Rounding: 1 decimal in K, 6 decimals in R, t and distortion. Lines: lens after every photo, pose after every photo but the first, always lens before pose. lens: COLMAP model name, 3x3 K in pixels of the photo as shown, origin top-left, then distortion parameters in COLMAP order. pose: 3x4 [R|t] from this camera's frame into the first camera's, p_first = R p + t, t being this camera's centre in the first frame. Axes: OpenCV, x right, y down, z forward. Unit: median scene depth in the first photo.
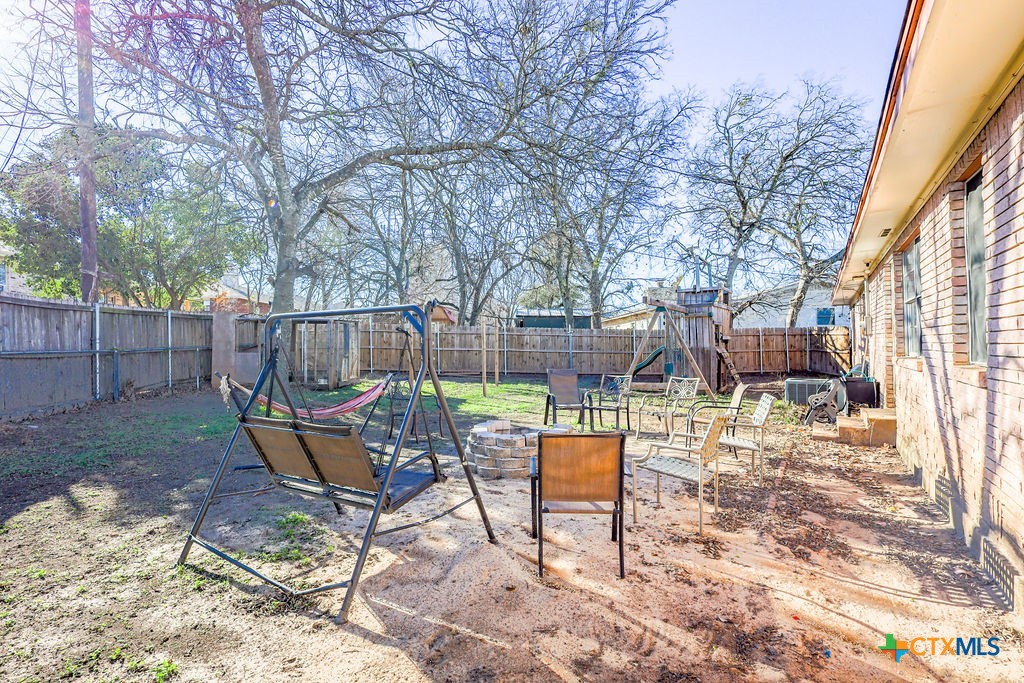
lens RADIAL K [[469.2, 0, 511.2], [0, 469.2, 342.1], [0, 0, 1]] dist [-0.002479, 0.000695]
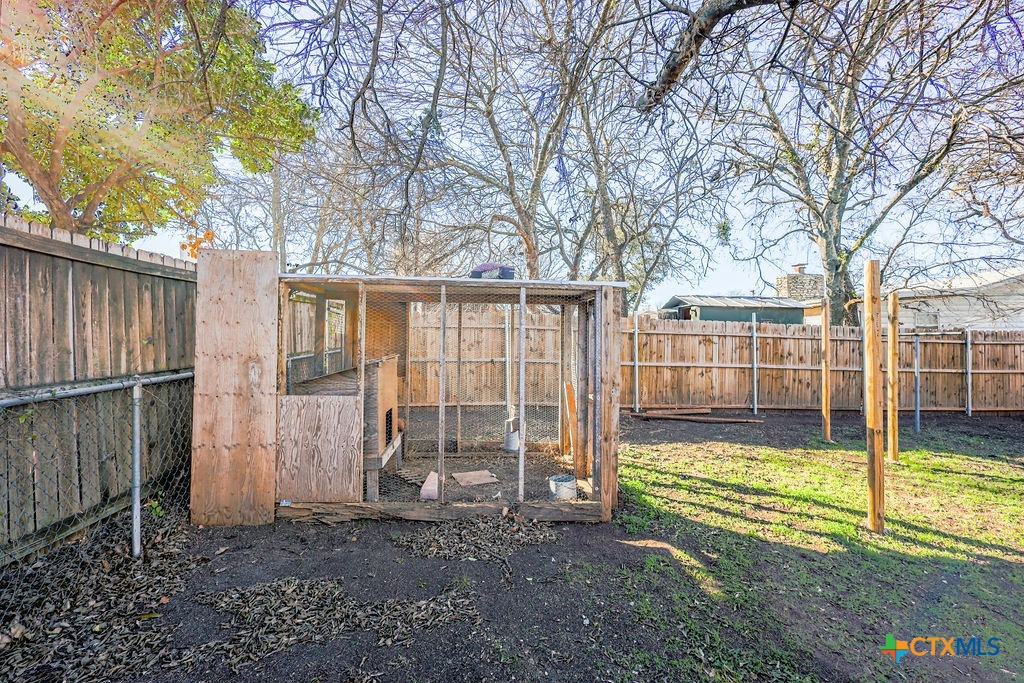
lens RADIAL K [[469.2, 0, 512.1], [0, 469.2, 347.0], [0, 0, 1]] dist [-0.002479, 0.000695]
pose [[0.997875, 0.008768, 0.064559, -0.323126], [-0.009337, 0.999920, 0.008521, -0.007439], [-0.064479, -0.009106, 0.997878, 0.491776]]
